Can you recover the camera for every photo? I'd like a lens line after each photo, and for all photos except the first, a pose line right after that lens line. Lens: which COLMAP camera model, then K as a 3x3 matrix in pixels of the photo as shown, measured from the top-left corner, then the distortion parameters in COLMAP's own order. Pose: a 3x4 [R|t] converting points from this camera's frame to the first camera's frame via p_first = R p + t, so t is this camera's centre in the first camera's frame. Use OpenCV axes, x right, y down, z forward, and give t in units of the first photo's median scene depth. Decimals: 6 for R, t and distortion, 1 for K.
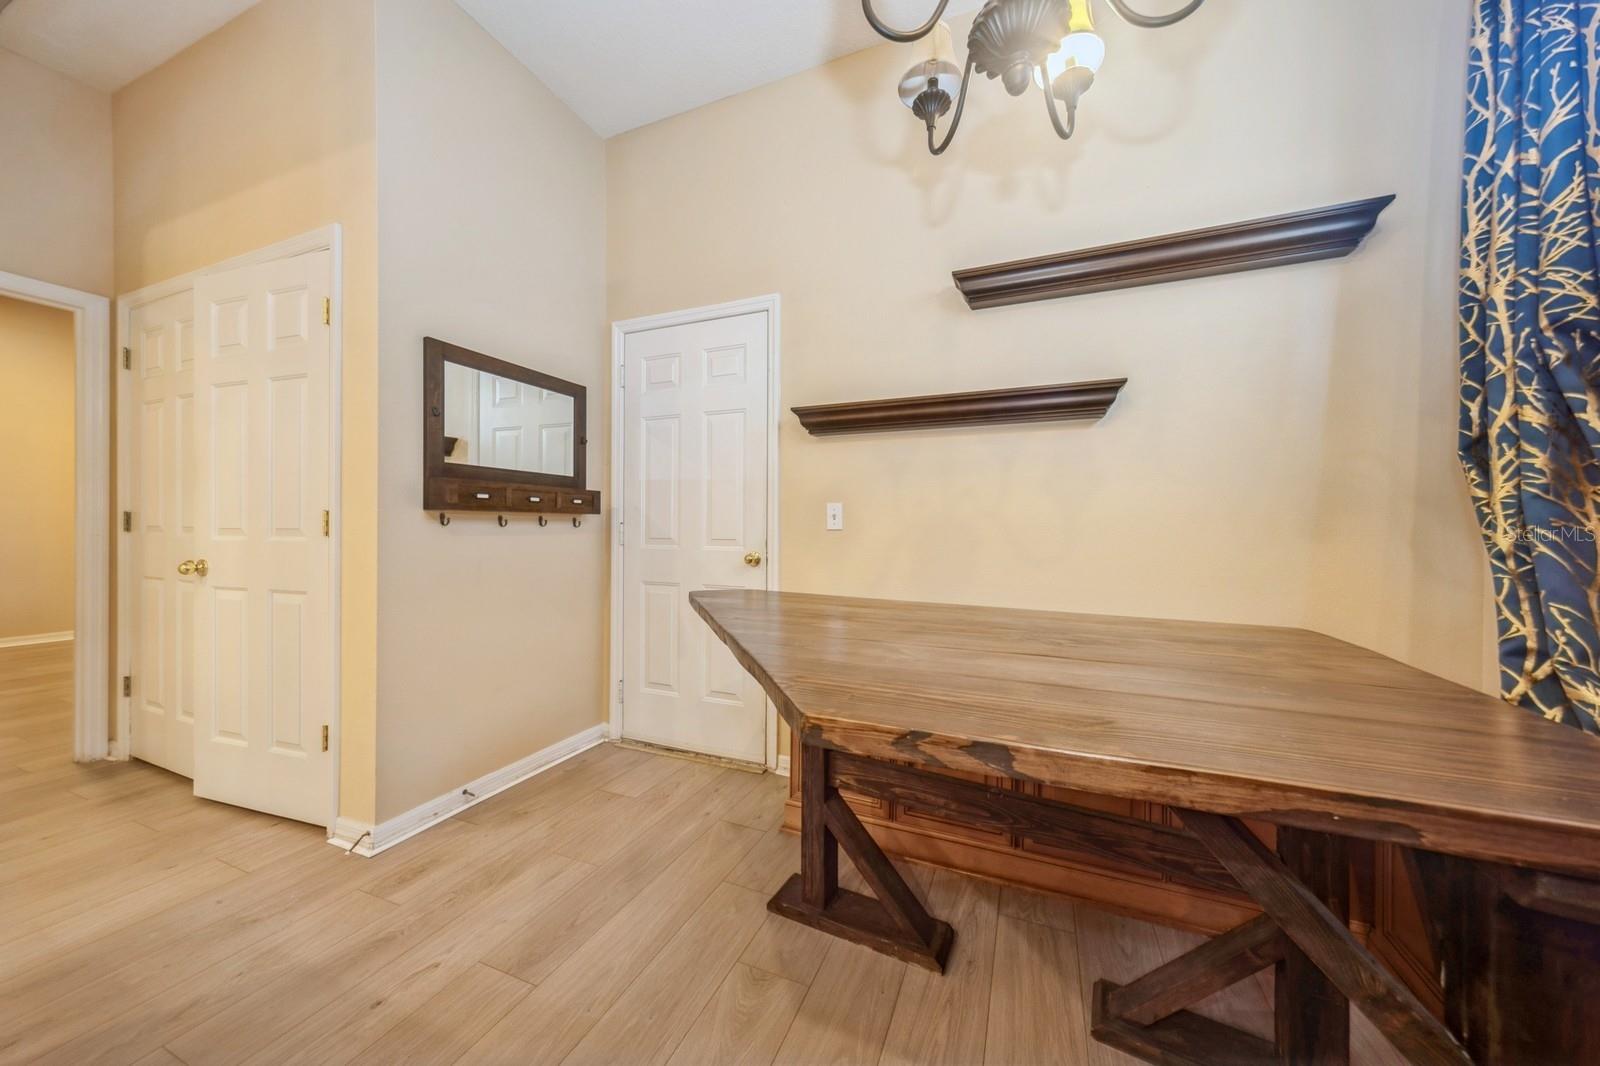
lens RADIAL K [[556.8, 0, 806.2], [0, 556.8, 529.2], [0, 0, 1]] dist [0.000412, 0.002600]
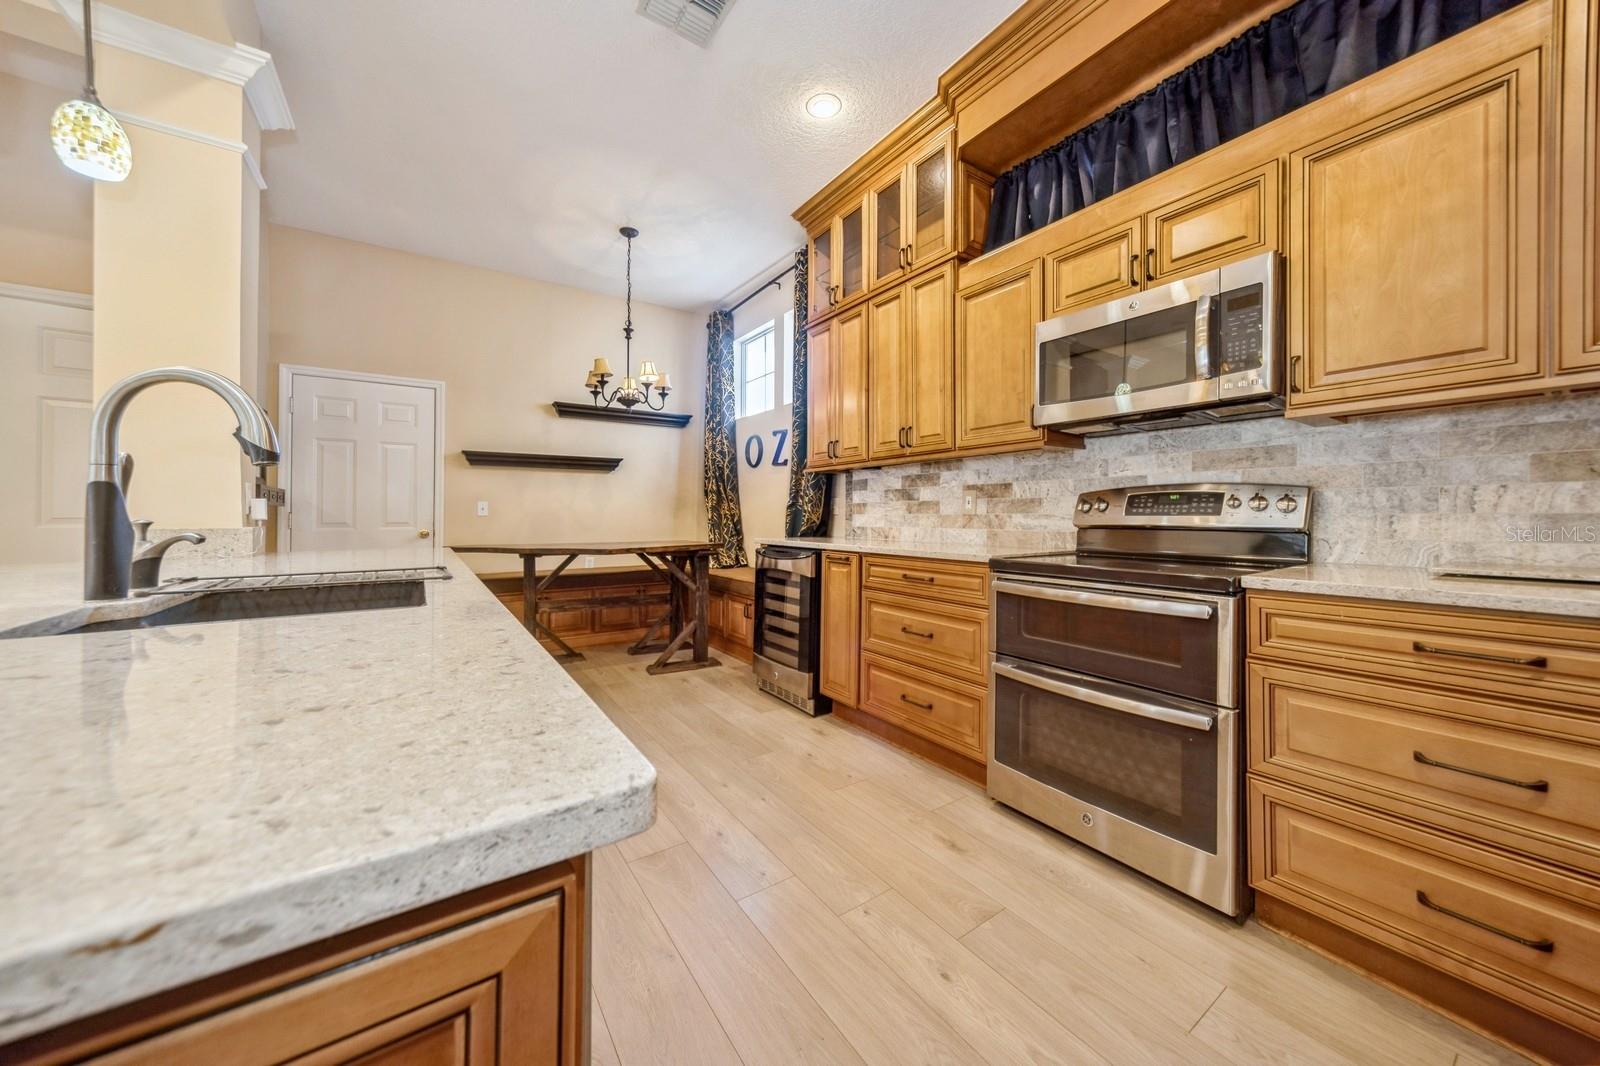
lens RADIAL K [[562.6, 0, 811.7], [0, 562.6, 506.8], [0, 0, 1]] dist [0.000383, 0.000050]
pose [[0.530708, 0.003564, 0.847547, -1.706699], [0.010452, 0.999888, -0.010749, 0.003797], [-0.847490, 0.014563, 0.530611, -1.665711]]
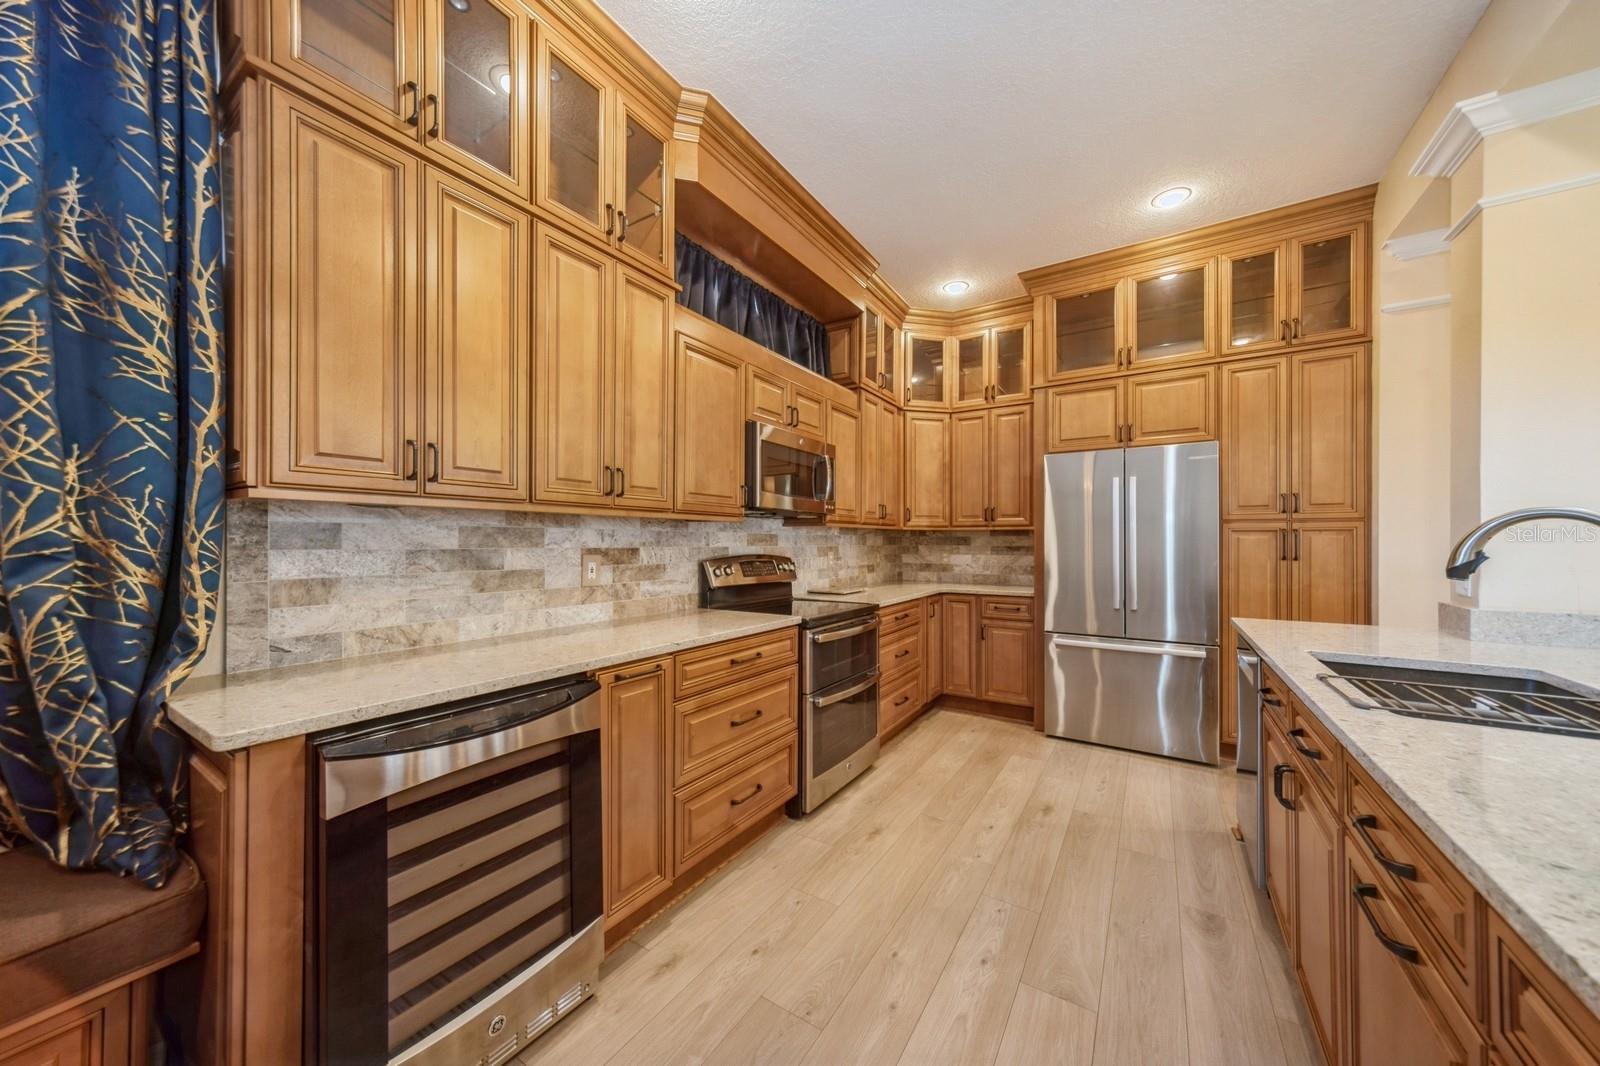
lens RADIAL K [[550.6, 0, 805.2], [0, 550.6, 543.9], [0, 0, 1]] dist [0.000008, 0.000094]
pose [[-0.986818, -0.007611, 0.161658, -0.446079], [-0.006507, 0.999952, 0.007354, -0.127718], [-0.161706, 0.006205, -0.986819, 0.528183]]
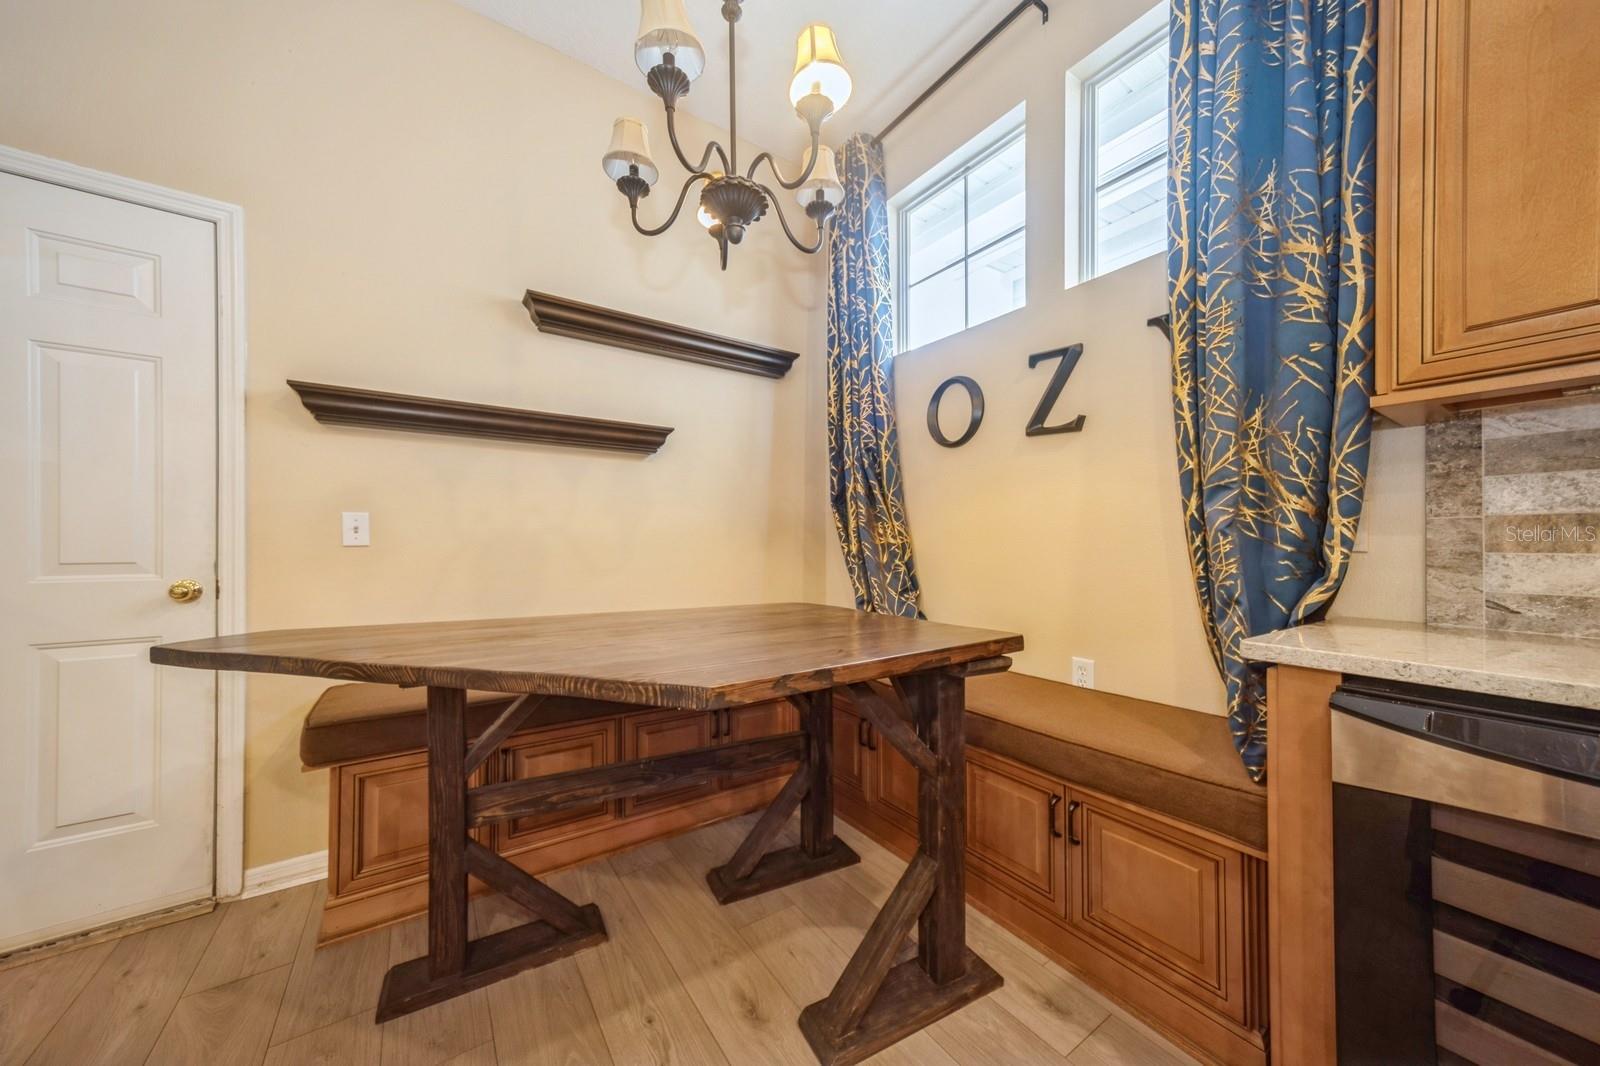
lens RADIAL K [[564.7, 0, 803.9], [0, 564.7, 536.2], [0, 0, 1]] dist [0.007591, 0.000365]
pose [[0.530585, 0.005973, 0.847611, -0.516398], [0.003203, 0.999954, -0.009051, -0.006161], [-0.847626, 0.007517, 0.530541, 0.051396]]
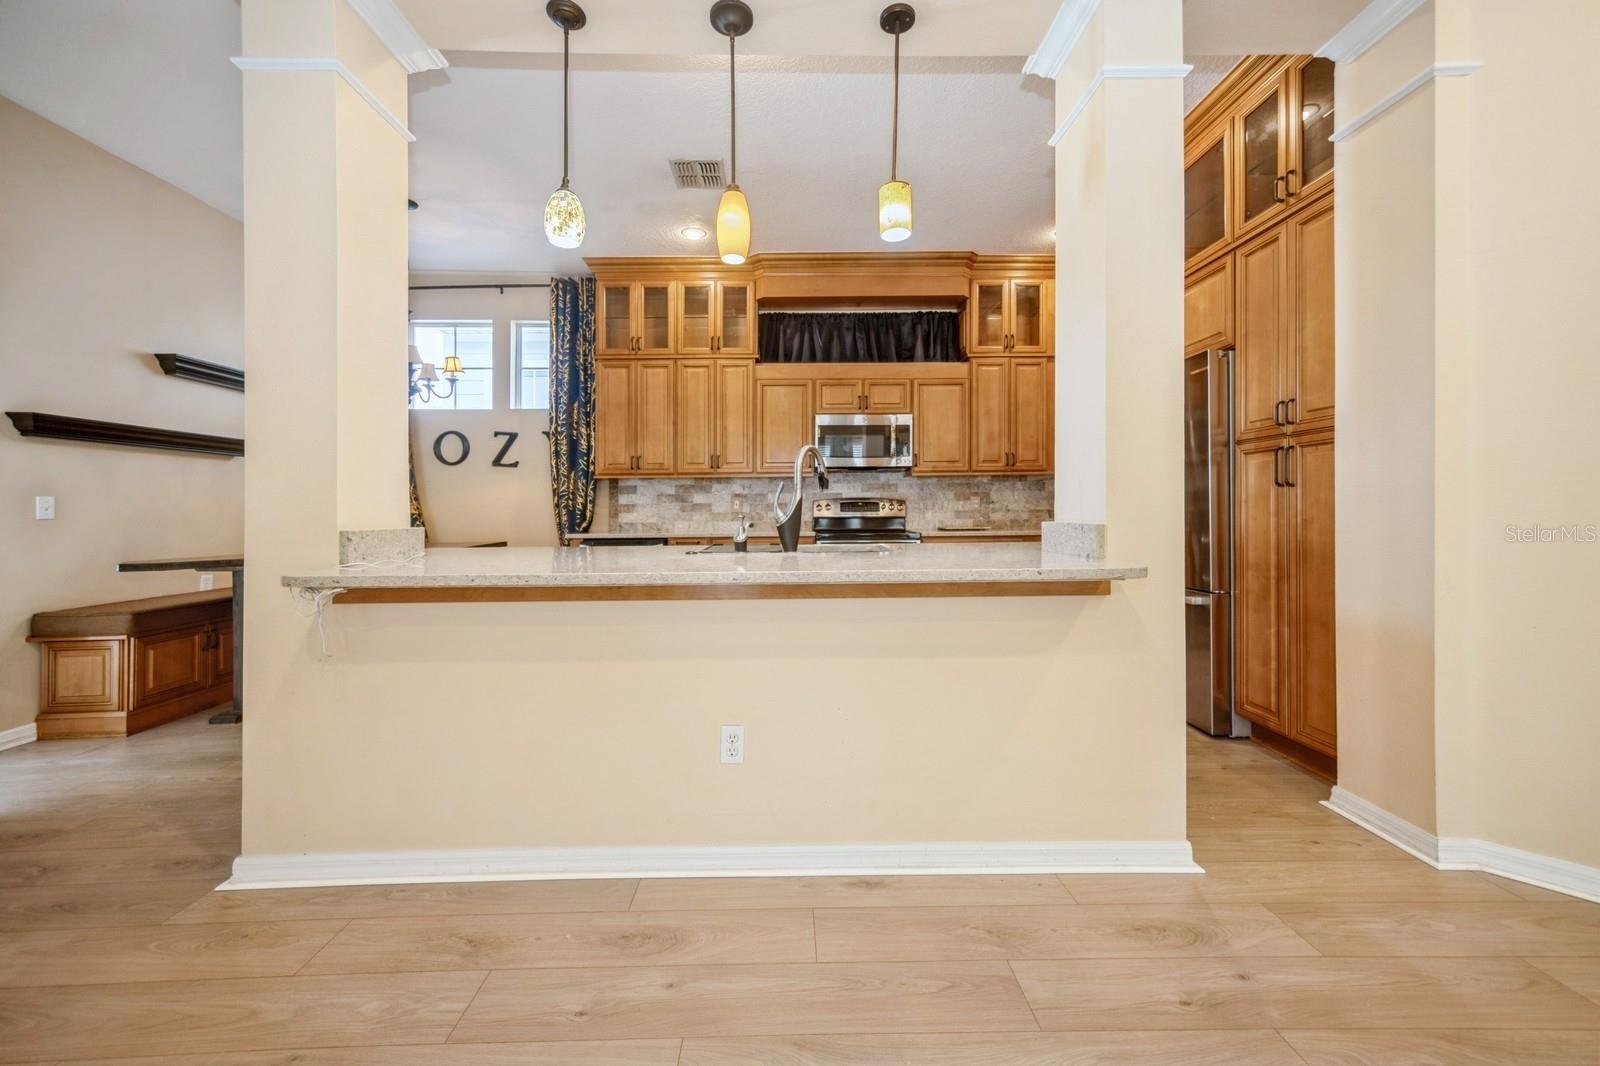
lens RADIAL K [[593.8, 0, 790.6], [0, 593.8, 494.6], [0, 0, 1]] dist [0.000466, -0.000017]
pose [[-0.405958, 0.021454, 0.913640, -3.005085], [0.010127, 0.999769, -0.018977, -0.020050], [-0.913836, 0.001549, -0.406081, 0.155279]]
